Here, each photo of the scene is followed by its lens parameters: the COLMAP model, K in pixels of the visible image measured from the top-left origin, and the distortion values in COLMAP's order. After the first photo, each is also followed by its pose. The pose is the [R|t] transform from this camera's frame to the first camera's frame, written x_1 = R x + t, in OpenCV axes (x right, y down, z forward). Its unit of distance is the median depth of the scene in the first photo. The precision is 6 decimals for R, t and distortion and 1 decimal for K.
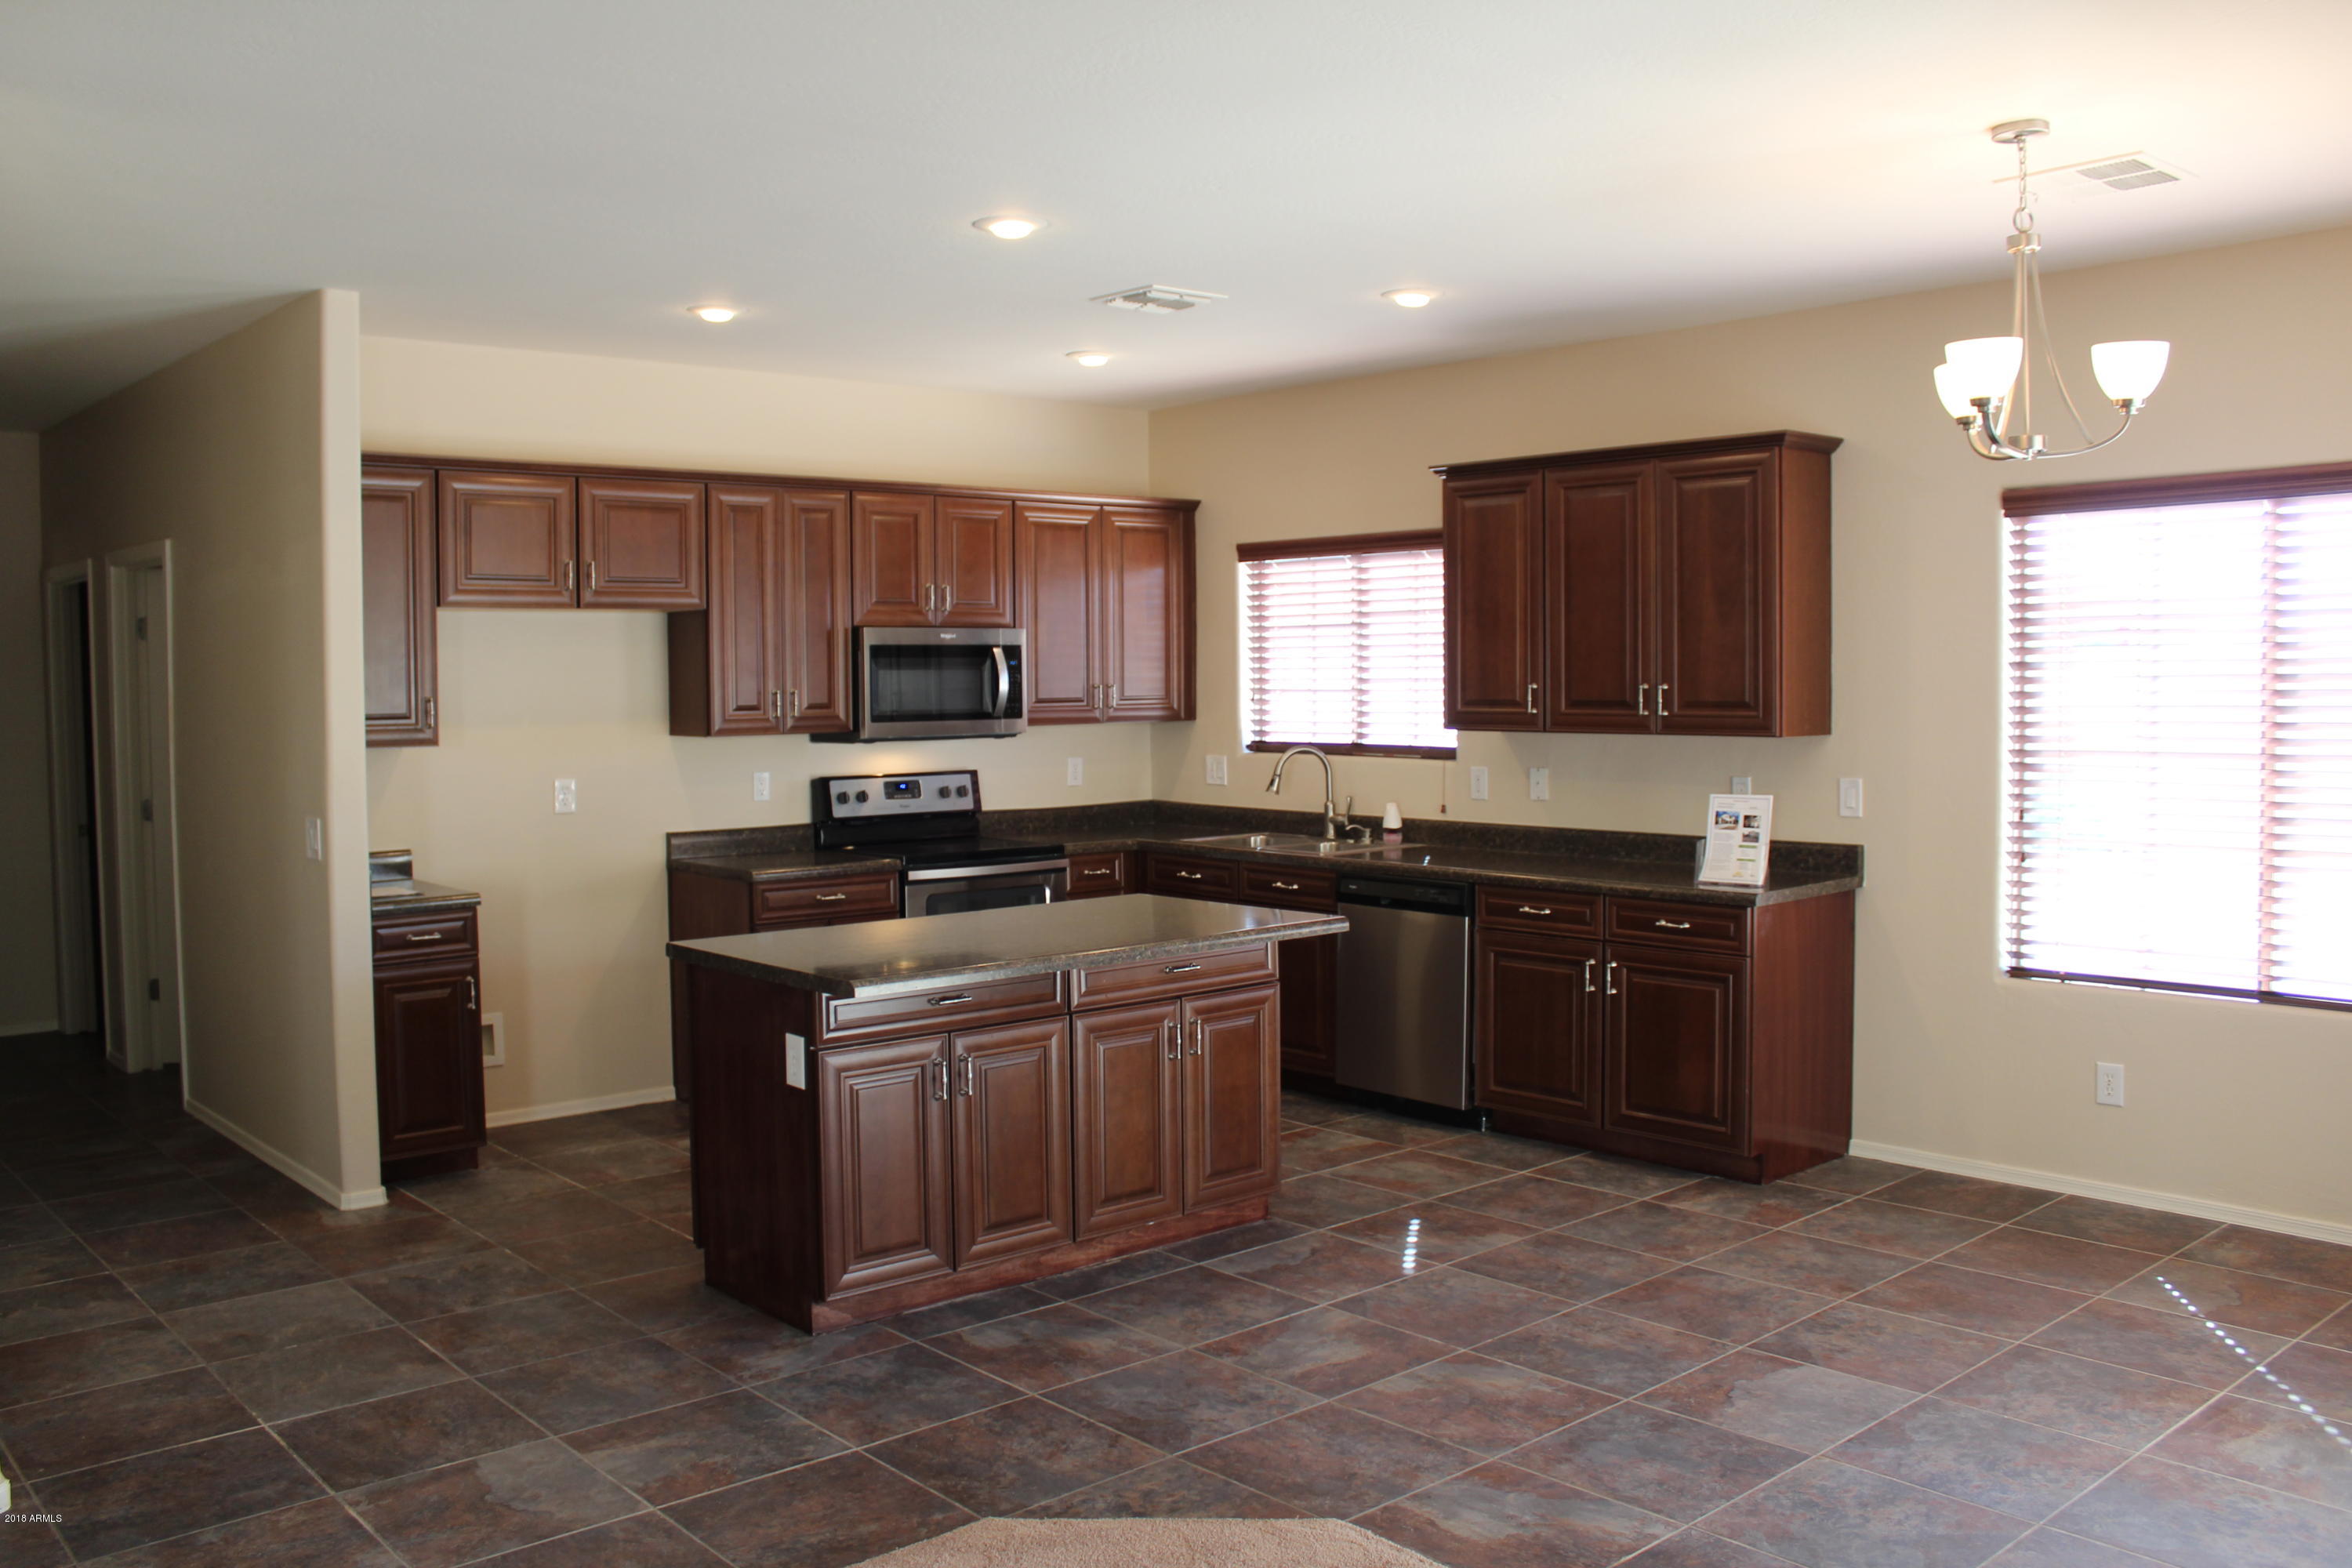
lens RADIAL K [[1958.0, 0, 1146.6], [0, 1958.0, 777.3], [0, 0, 1]] dist [-0.163800, 0.146807]
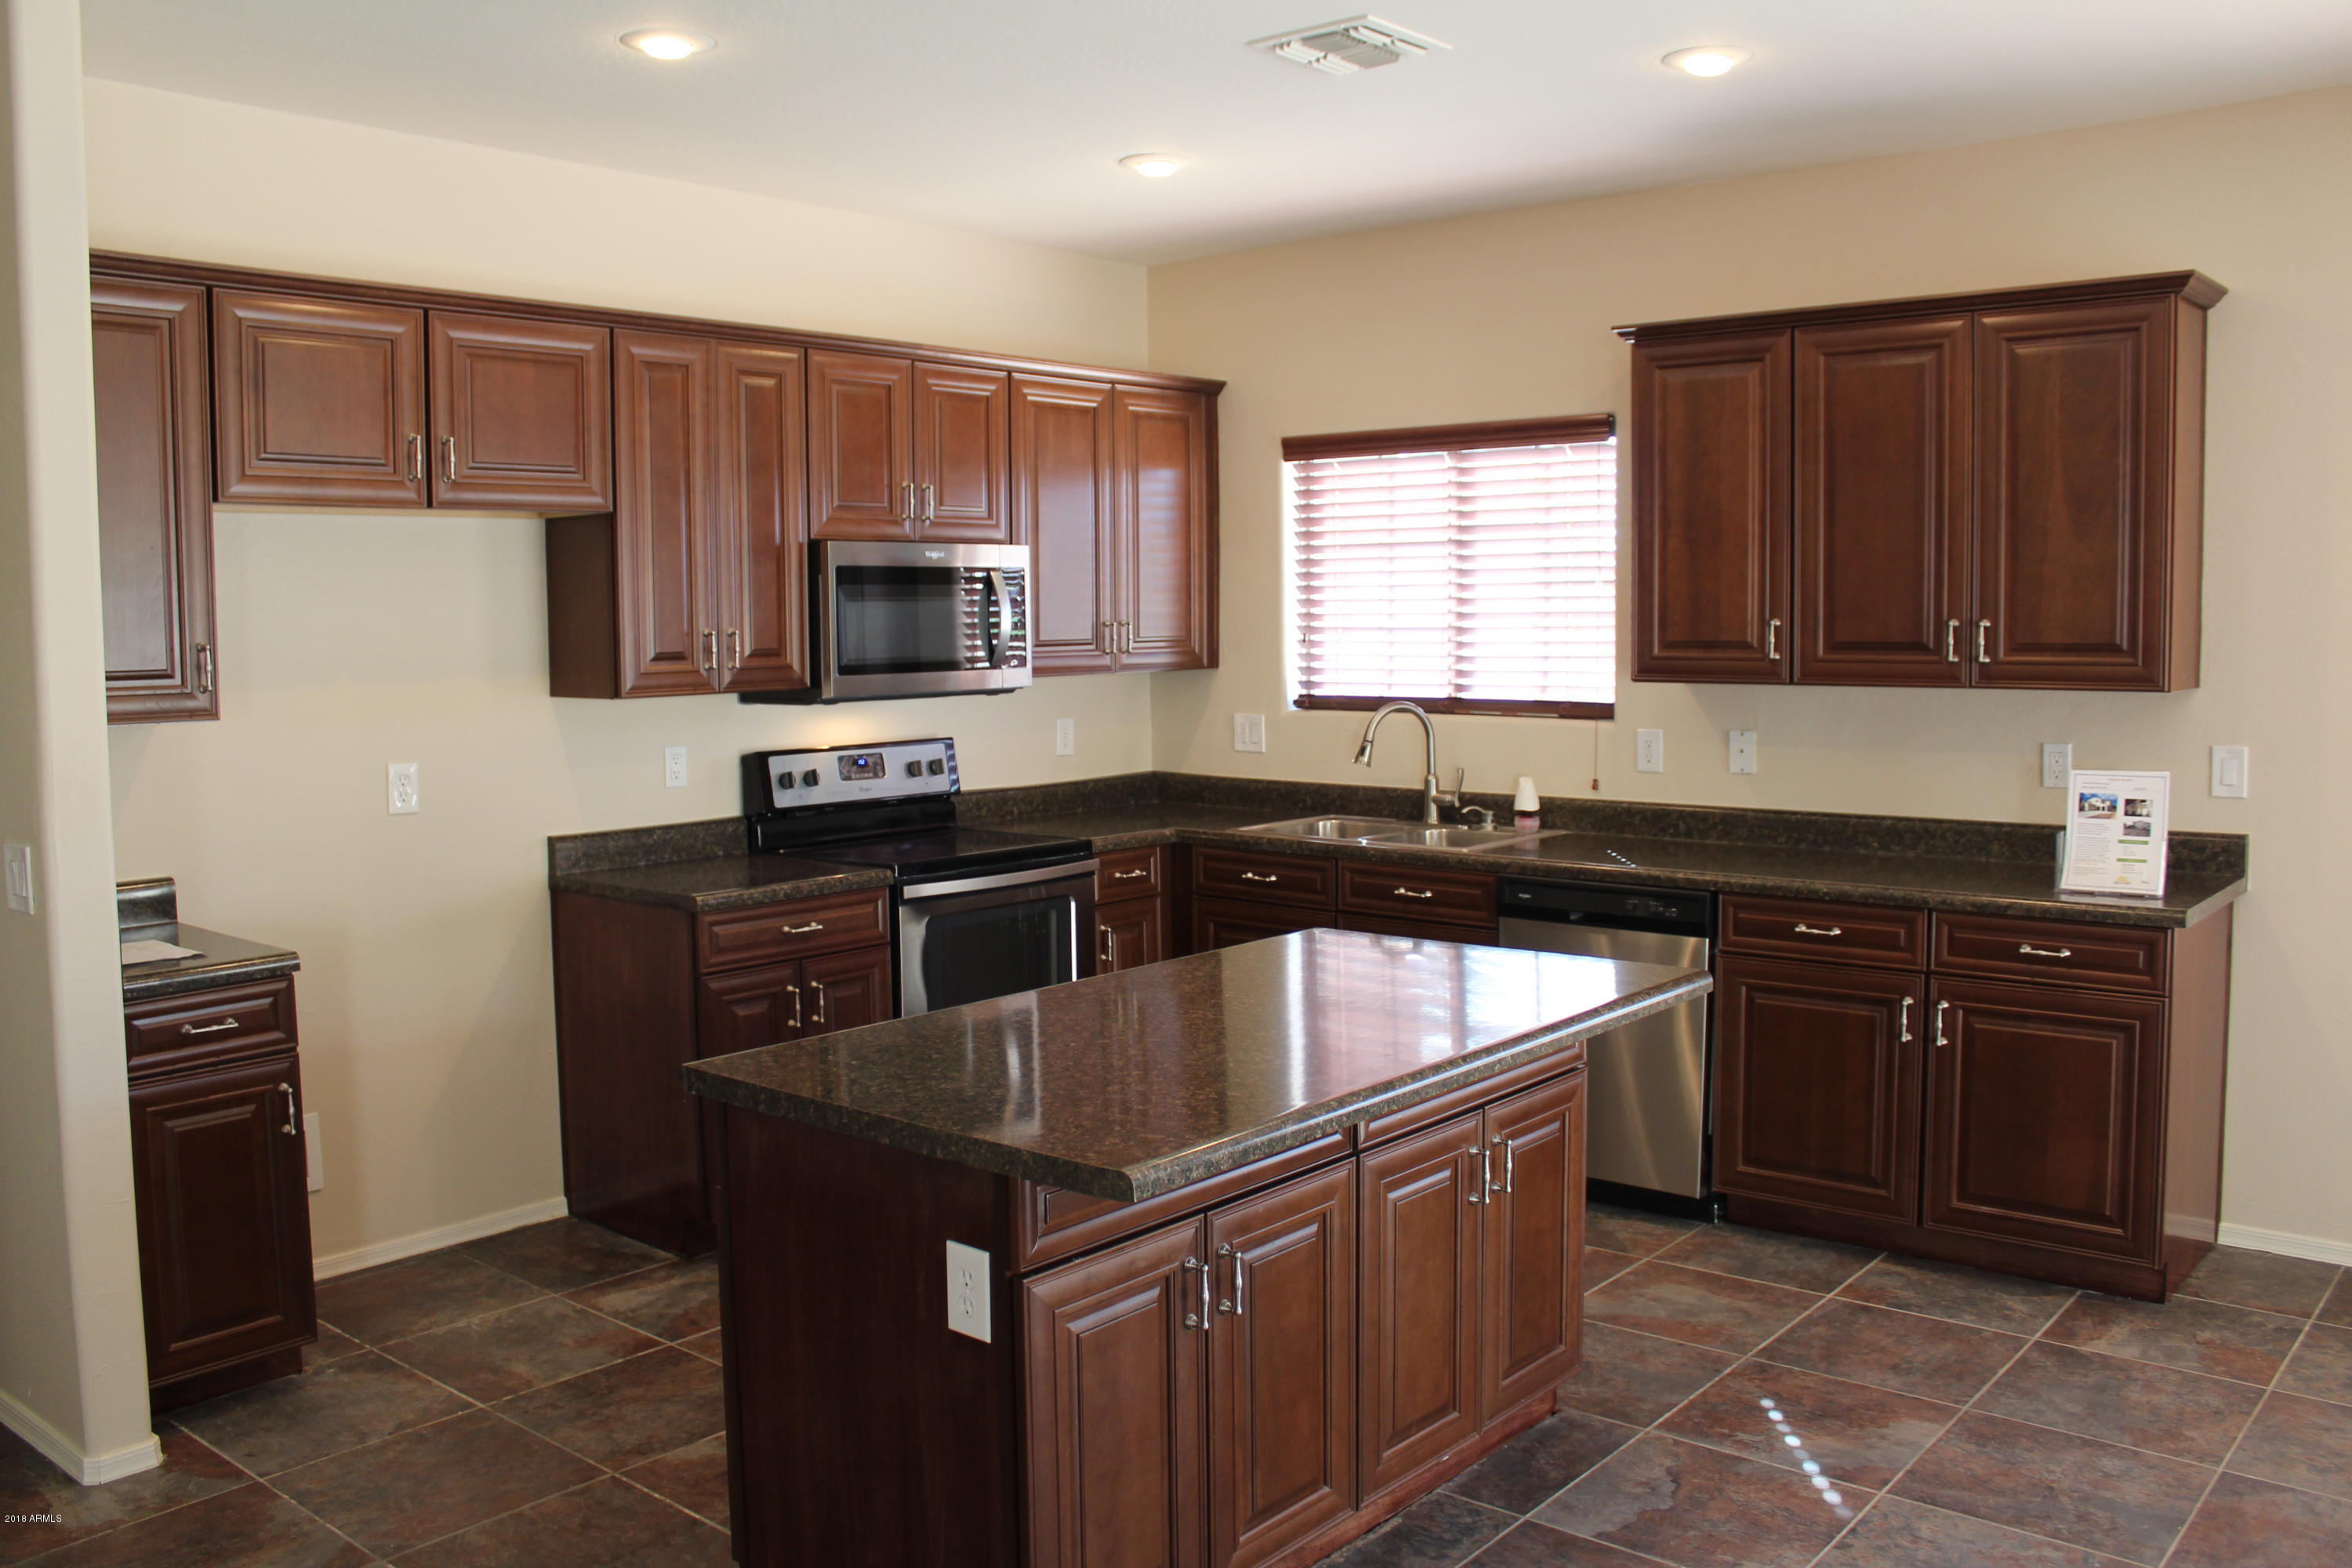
lens RADIAL K [[1953.1, 0, 1151.3], [0, 1953.1, 771.6], [0, 0, 1]] dist [-0.166851, 0.149272]
pose [[0.989265, -0.013390, 0.145517, -0.155379], [0.009475, 0.999575, 0.027561, -0.013569], [-0.145825, -0.025886, 0.988972, 0.334438]]
